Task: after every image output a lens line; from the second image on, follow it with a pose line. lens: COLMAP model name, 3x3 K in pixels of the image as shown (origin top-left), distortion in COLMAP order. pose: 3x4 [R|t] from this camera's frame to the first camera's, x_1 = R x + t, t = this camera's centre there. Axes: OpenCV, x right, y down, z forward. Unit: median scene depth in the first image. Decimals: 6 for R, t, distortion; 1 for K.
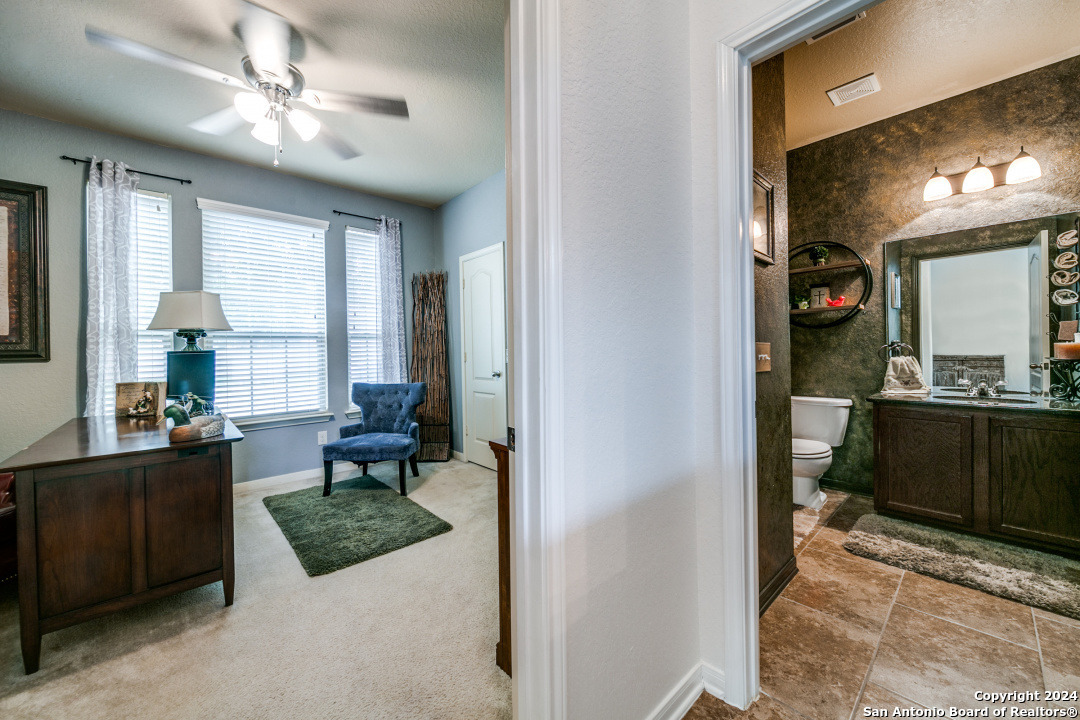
lens RADIAL K [[389.8, 0, 539.1], [0, 389.8, 362.2], [0, 0, 1]] dist [0.000826, 0.000008]
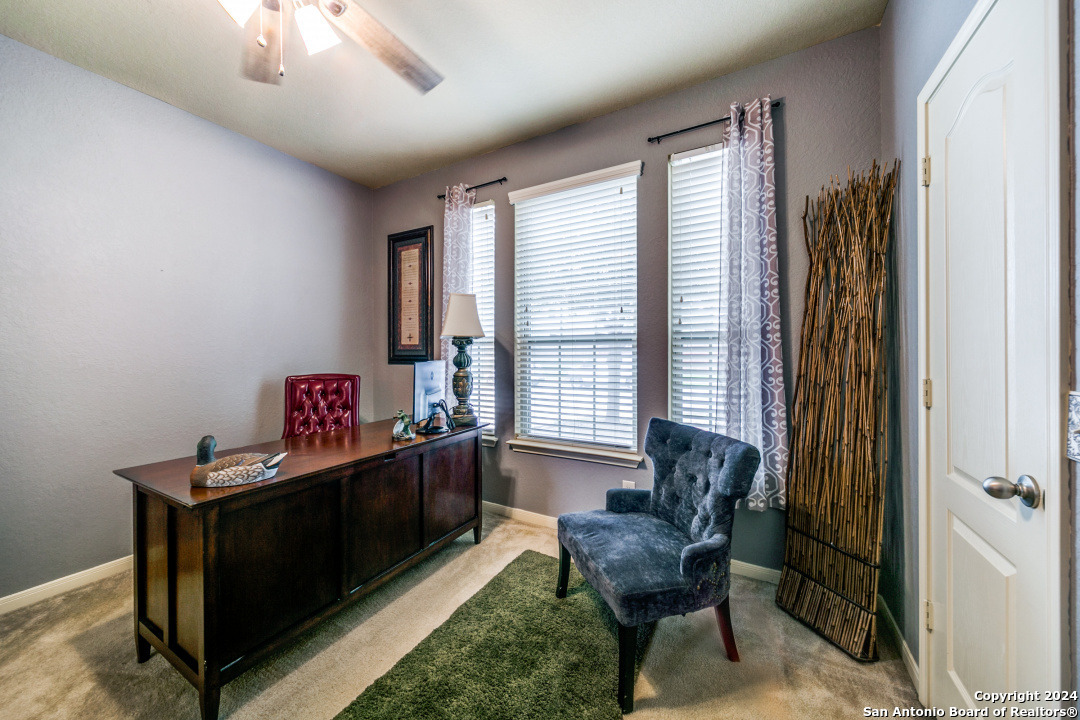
lens RADIAL K [[389.8, 0, 538.7], [0, 389.8, 350.4], [0, 0, 1]] dist [0.000826, 0.000008]
pose [[0.301211, 0.017428, -0.953398, 0.028883], [-0.031639, 0.999465, 0.008274, -0.047553], [0.953032, 0.027672, 0.301602, 0.657394]]
